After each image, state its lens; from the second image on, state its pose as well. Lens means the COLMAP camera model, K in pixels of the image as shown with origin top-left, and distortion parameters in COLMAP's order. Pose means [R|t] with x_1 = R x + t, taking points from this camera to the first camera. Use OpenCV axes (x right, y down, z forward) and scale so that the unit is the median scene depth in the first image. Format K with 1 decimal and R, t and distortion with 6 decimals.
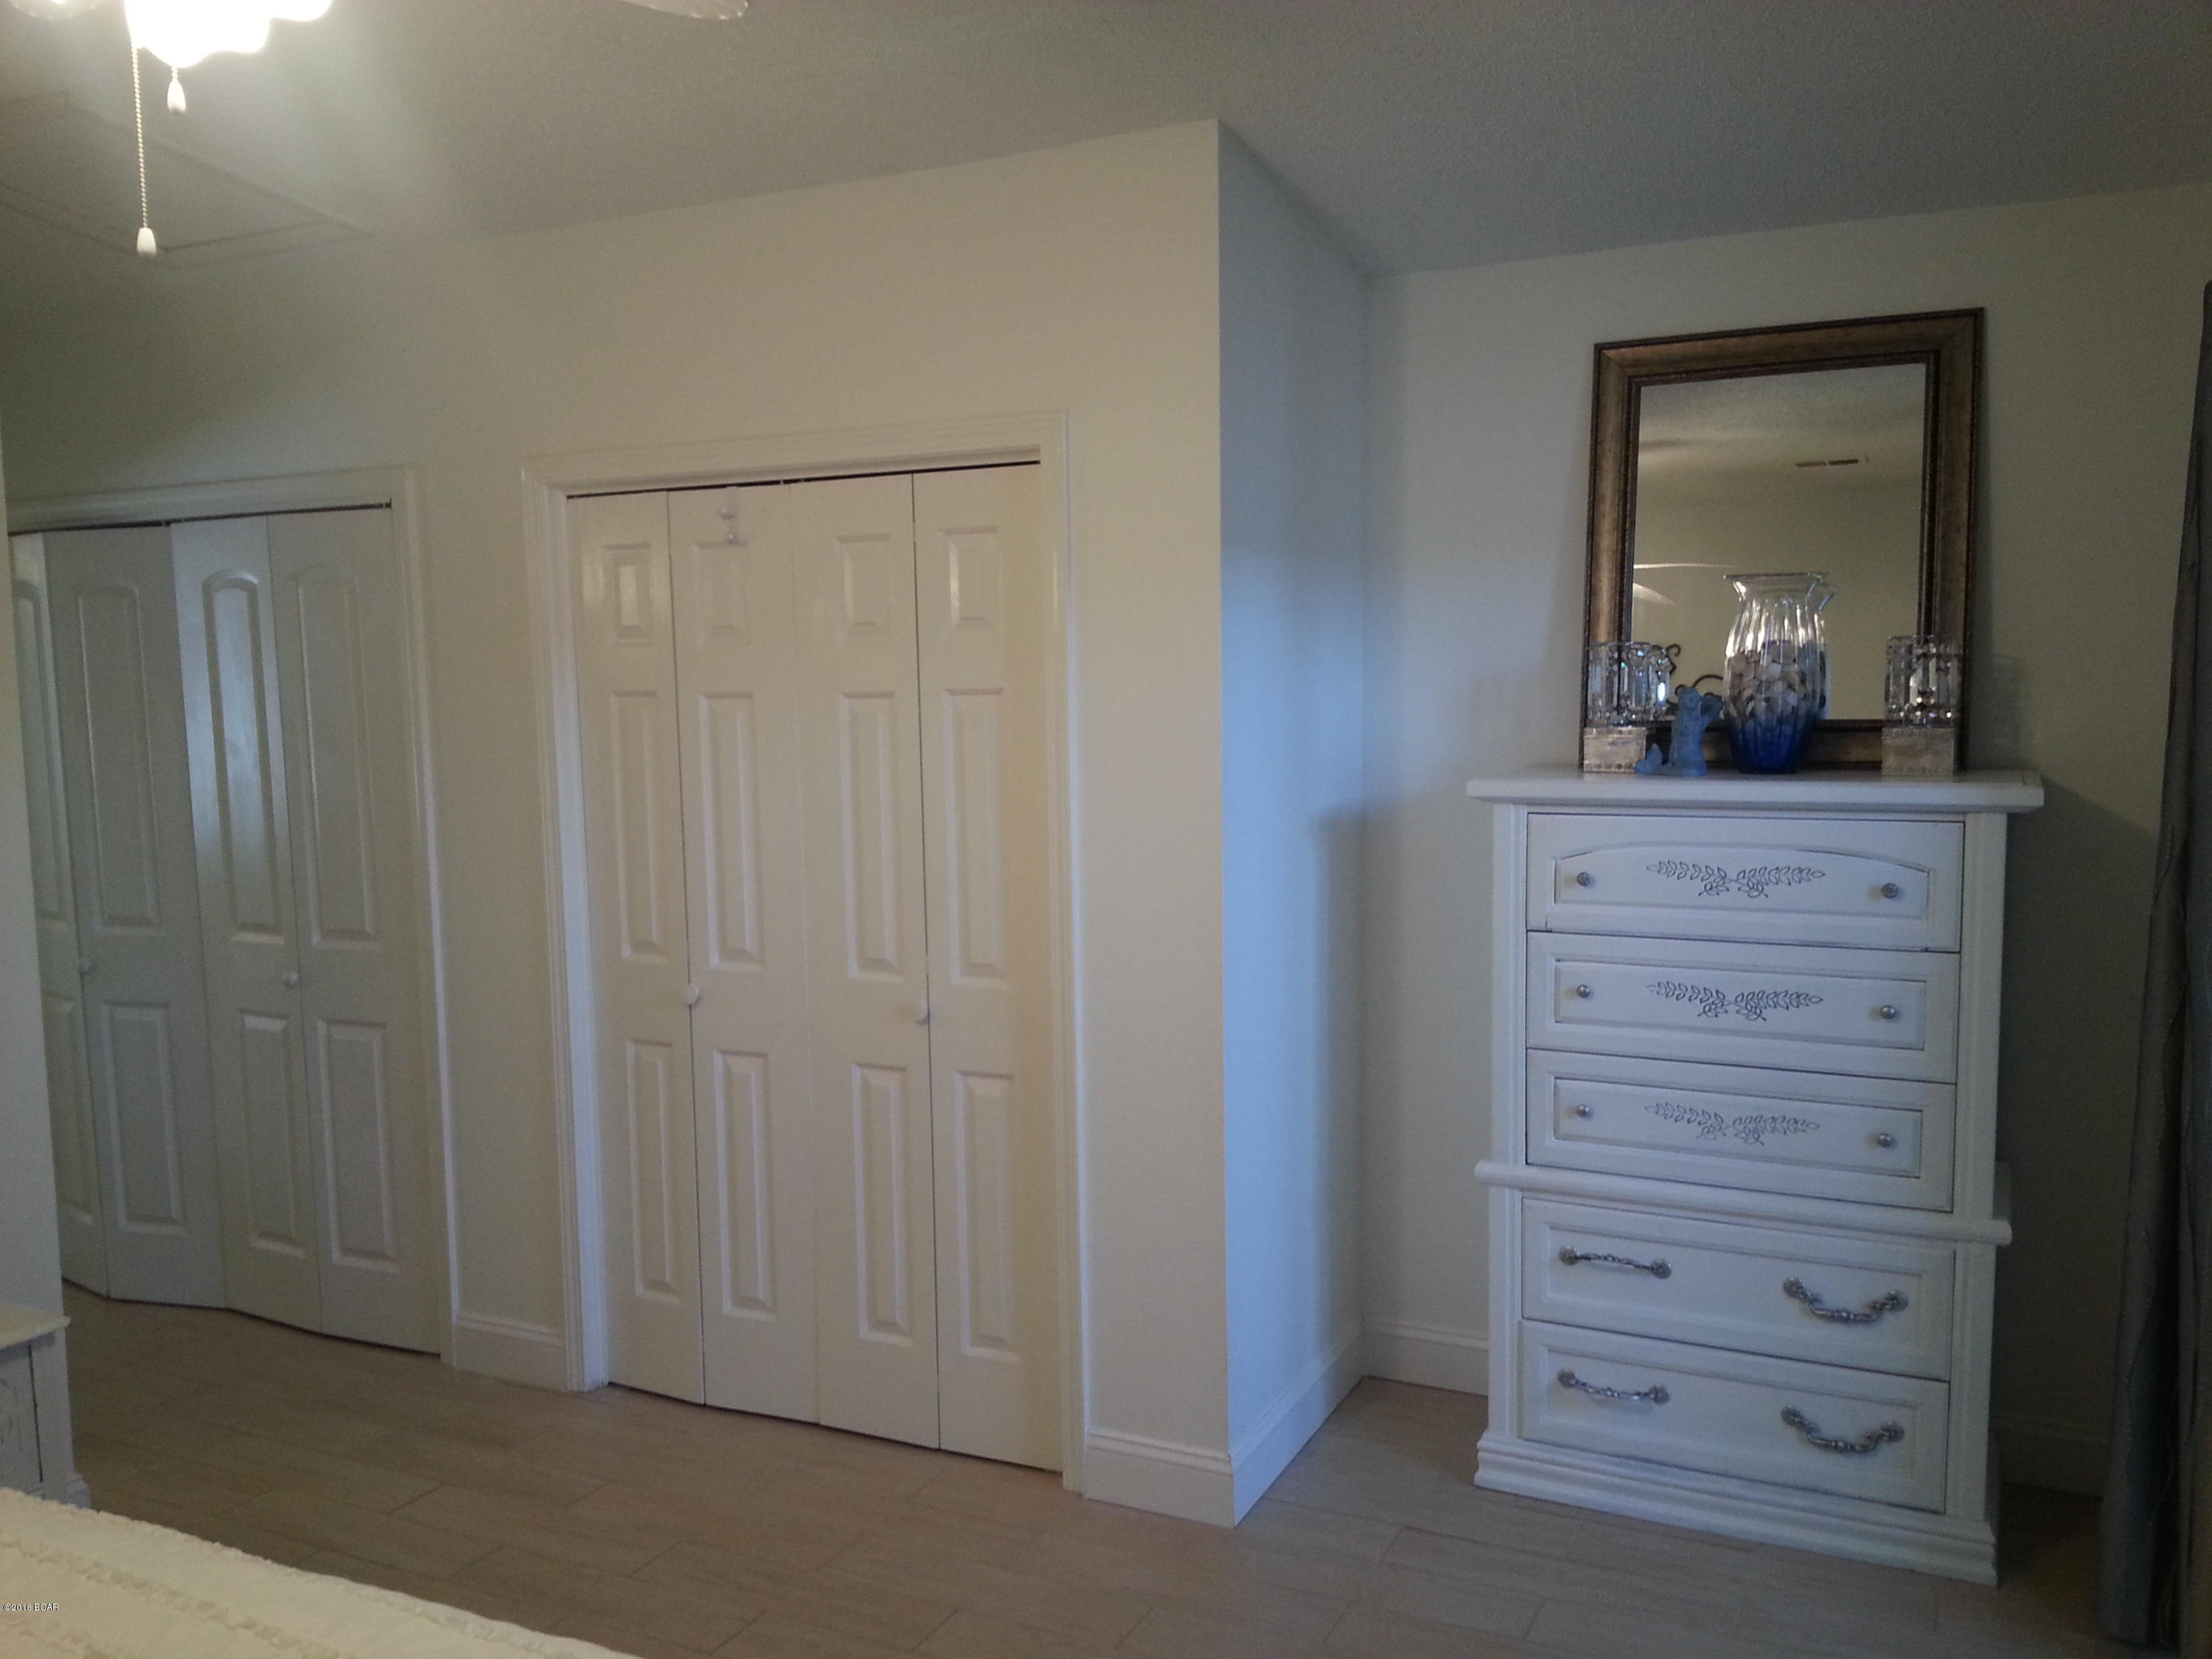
lens RADIAL K [[1792.3, 0, 1101.8], [0, 1792.3, 832.3], [0, 0, 1]] dist [0.040569, -0.038391]
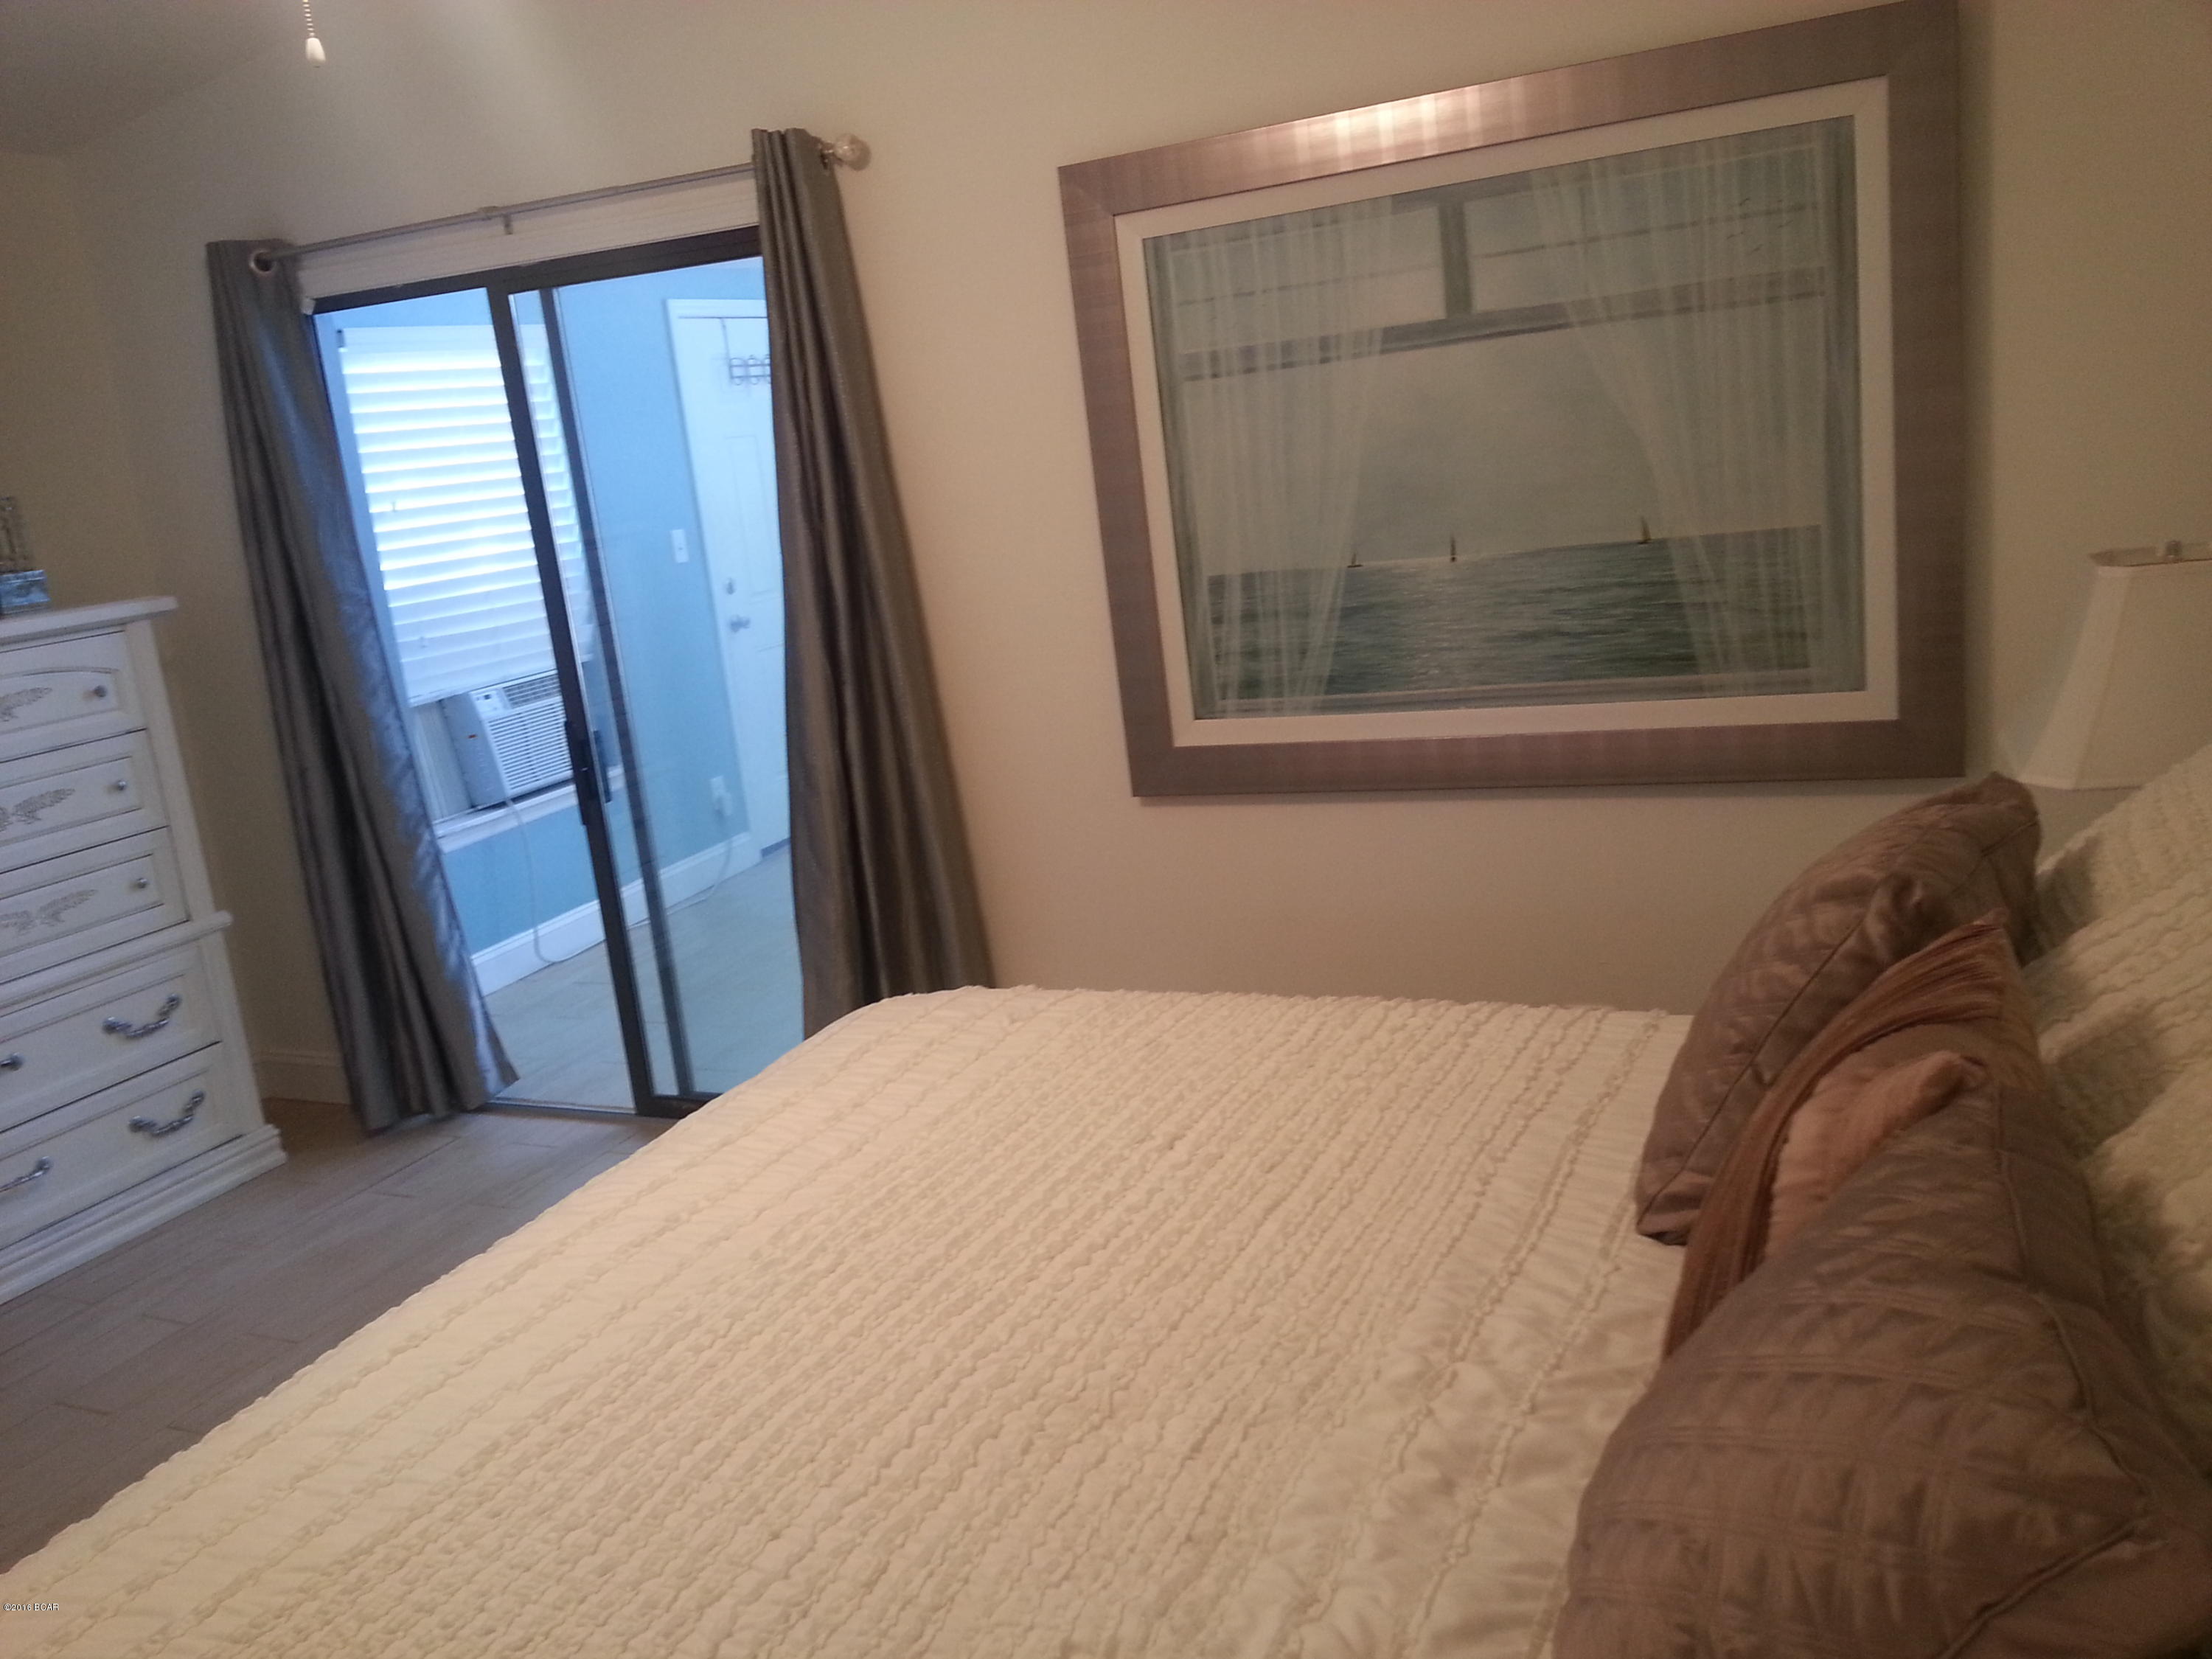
lens RADIAL K [[1792.3, 0, 1102.5], [0, 1792.3, 825.6], [0, 0, 1]] dist [0.040569, -0.038391]
pose [[-0.010852, -0.208690, 0.977922, -0.831802], [0.205612, 0.956615, 0.206425, 0.004442], [-0.978573, 0.203313, 0.032528, 0.272214]]
